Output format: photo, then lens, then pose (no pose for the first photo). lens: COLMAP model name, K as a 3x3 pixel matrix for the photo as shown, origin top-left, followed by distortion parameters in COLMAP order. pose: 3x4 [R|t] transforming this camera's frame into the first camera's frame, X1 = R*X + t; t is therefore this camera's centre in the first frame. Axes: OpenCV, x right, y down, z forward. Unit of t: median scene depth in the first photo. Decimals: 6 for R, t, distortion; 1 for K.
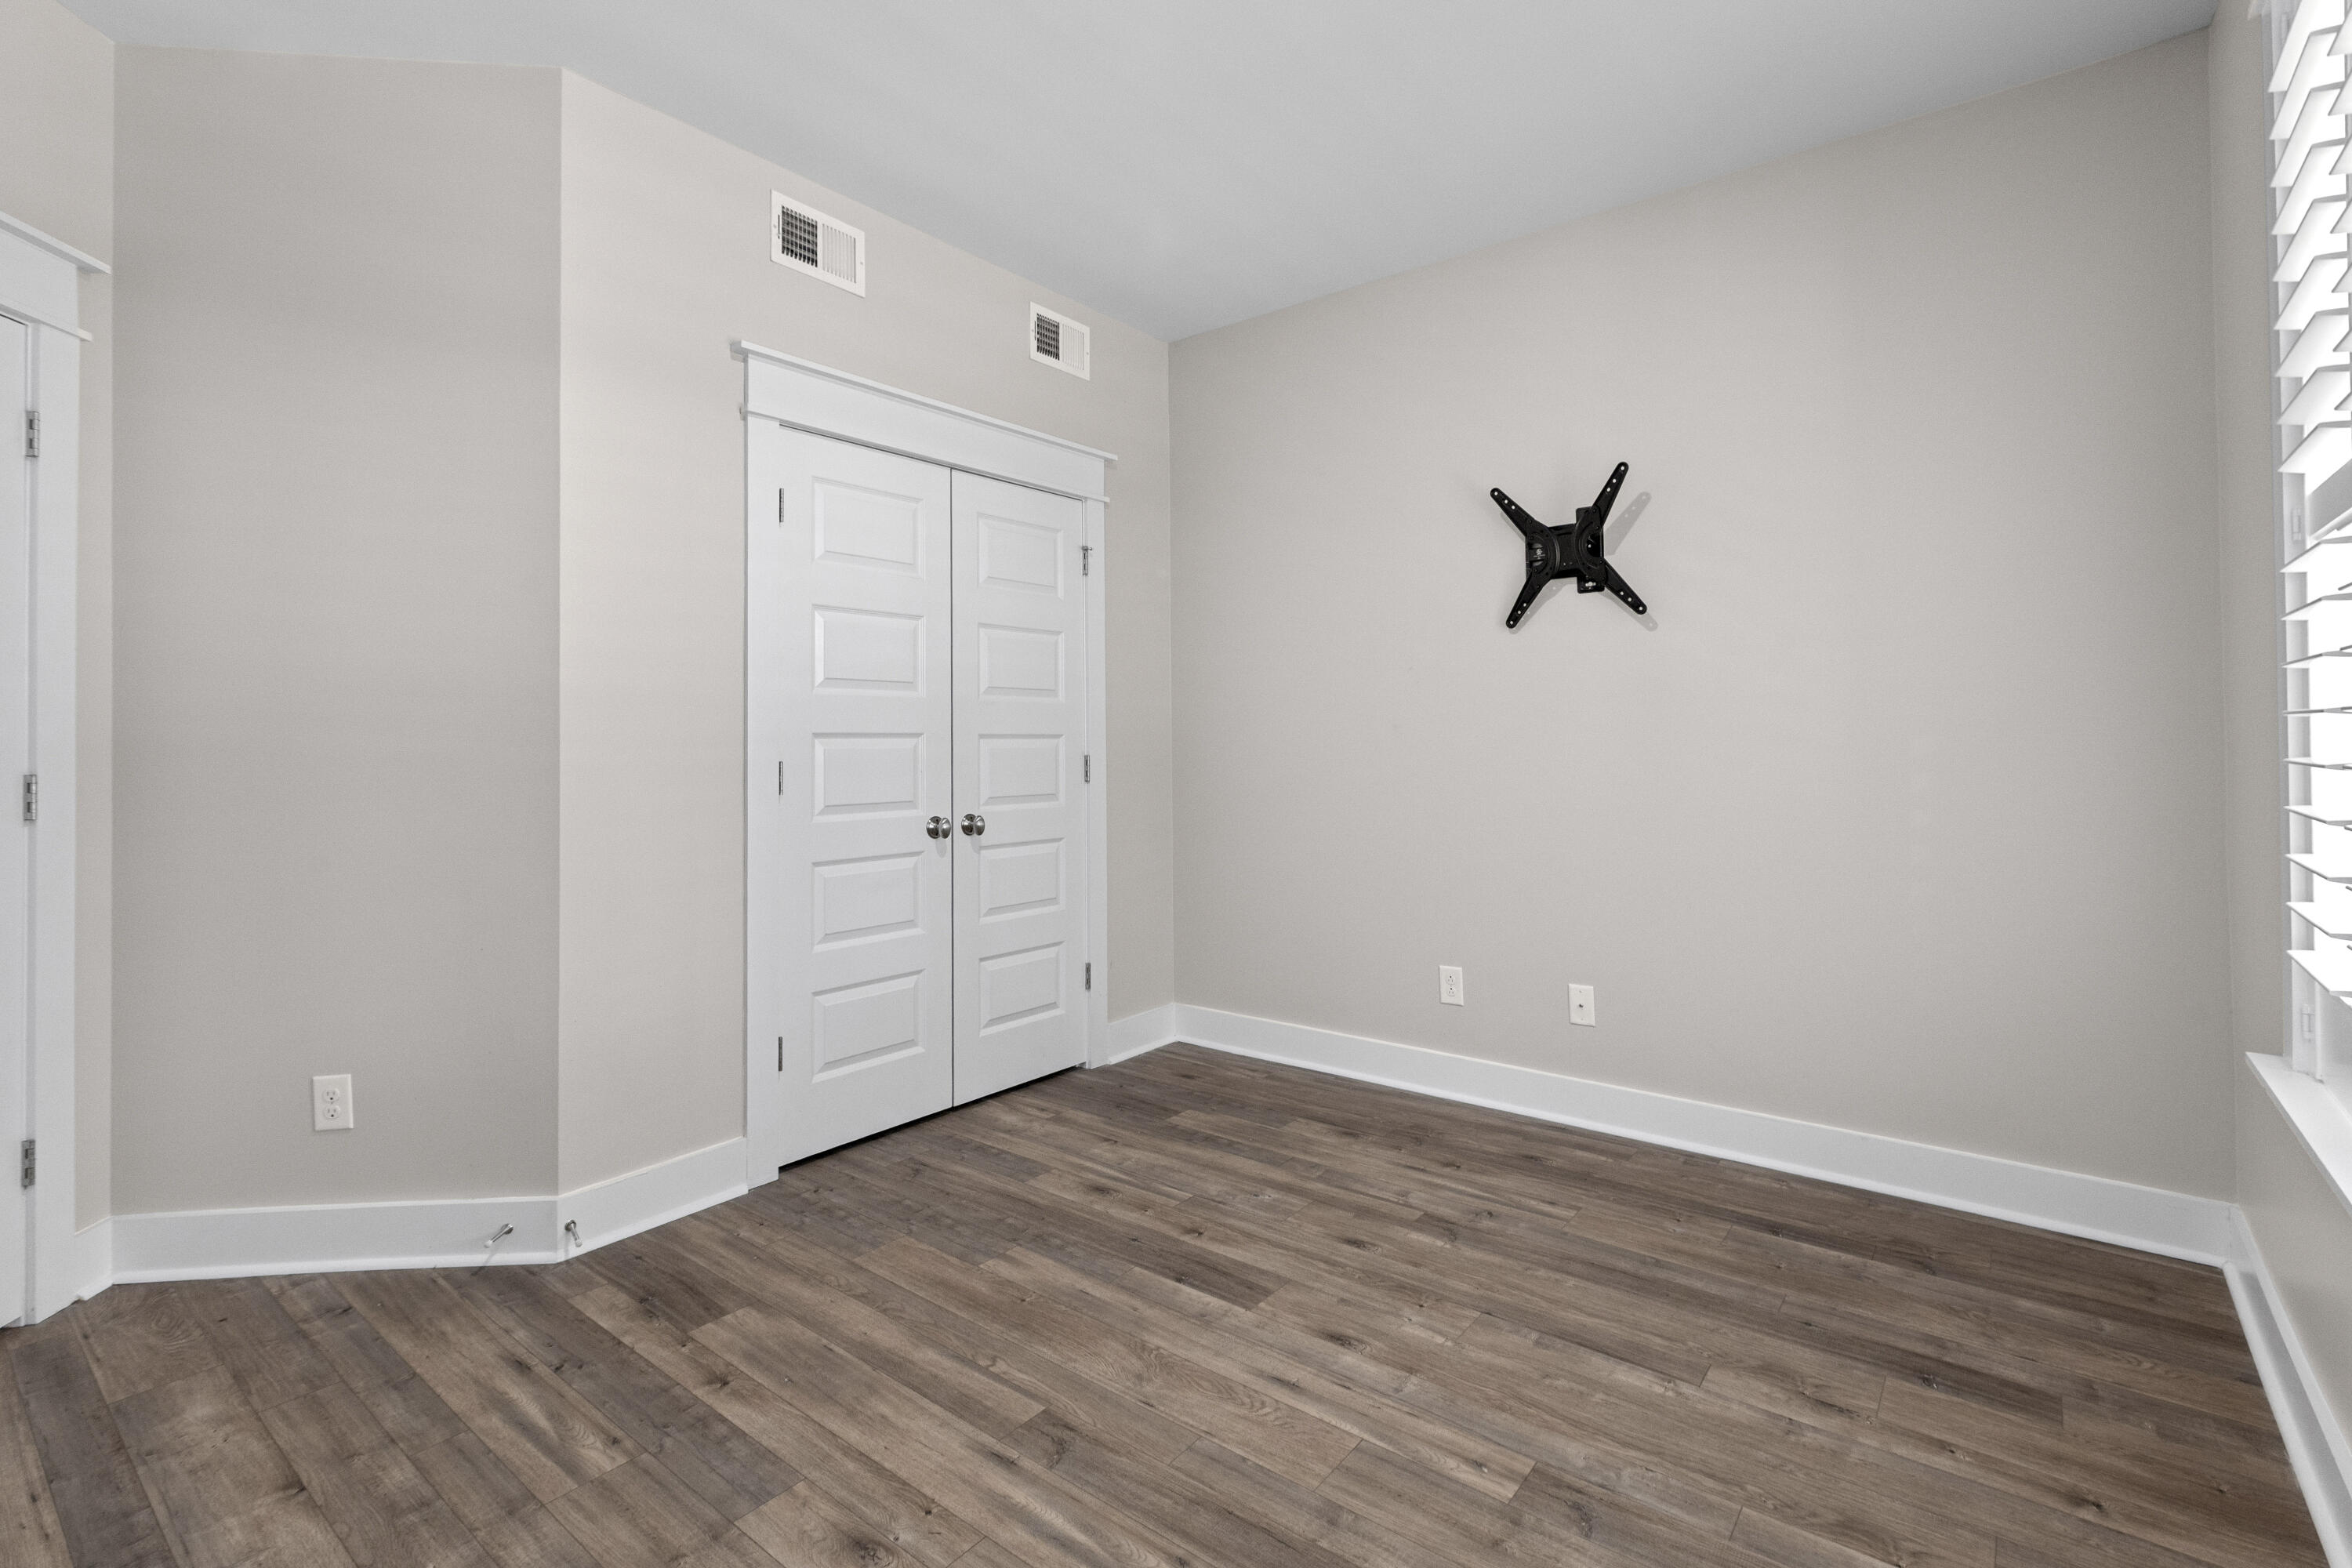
lens RADIAL K [[1071.6, 0, 1151.2], [0, 1071.6, 726.4], [0, 0, 1]] dist [0.003102, -0.002564]
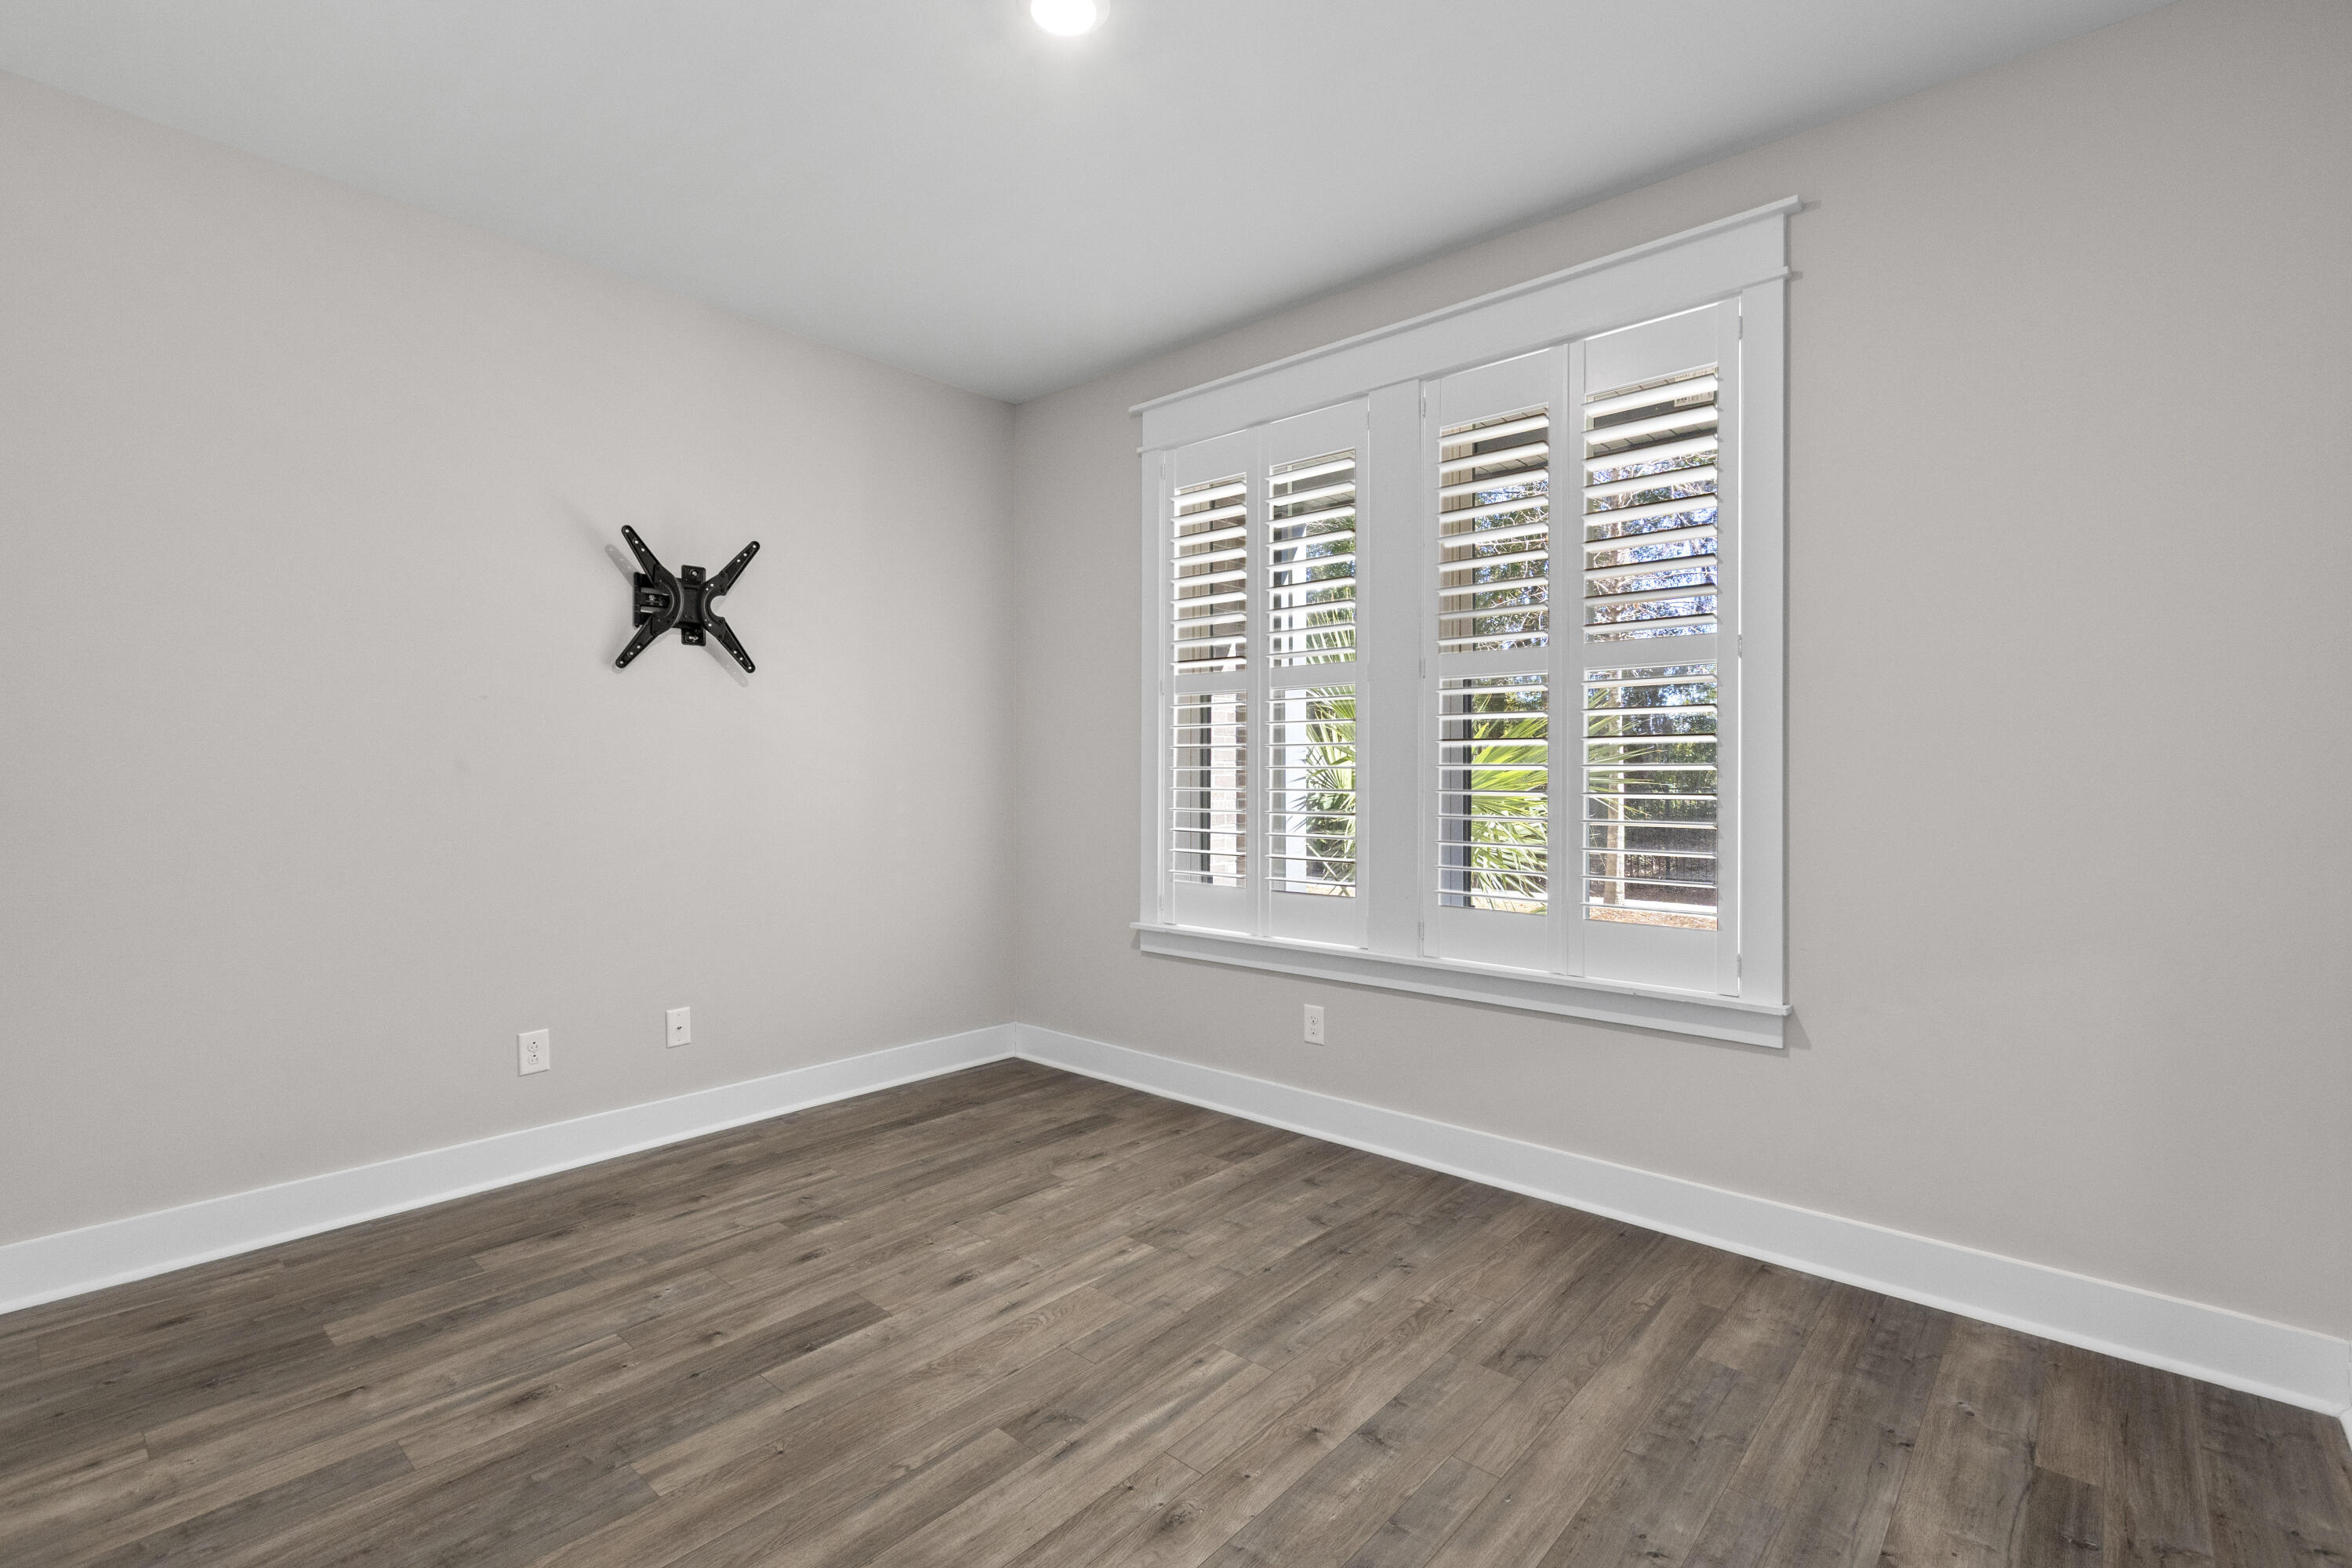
lens RADIAL K [[1071.6, 0, 1174.5], [0, 1071.6, 770.6], [0, 0, 1]] dist [0.003102, -0.002564]
pose [[0.044051, 0.010252, 0.998977, -0.854858], [-0.011520, 0.999886, -0.009753, 0.009994], [-0.998963, -0.011078, 0.044164, 0.601805]]
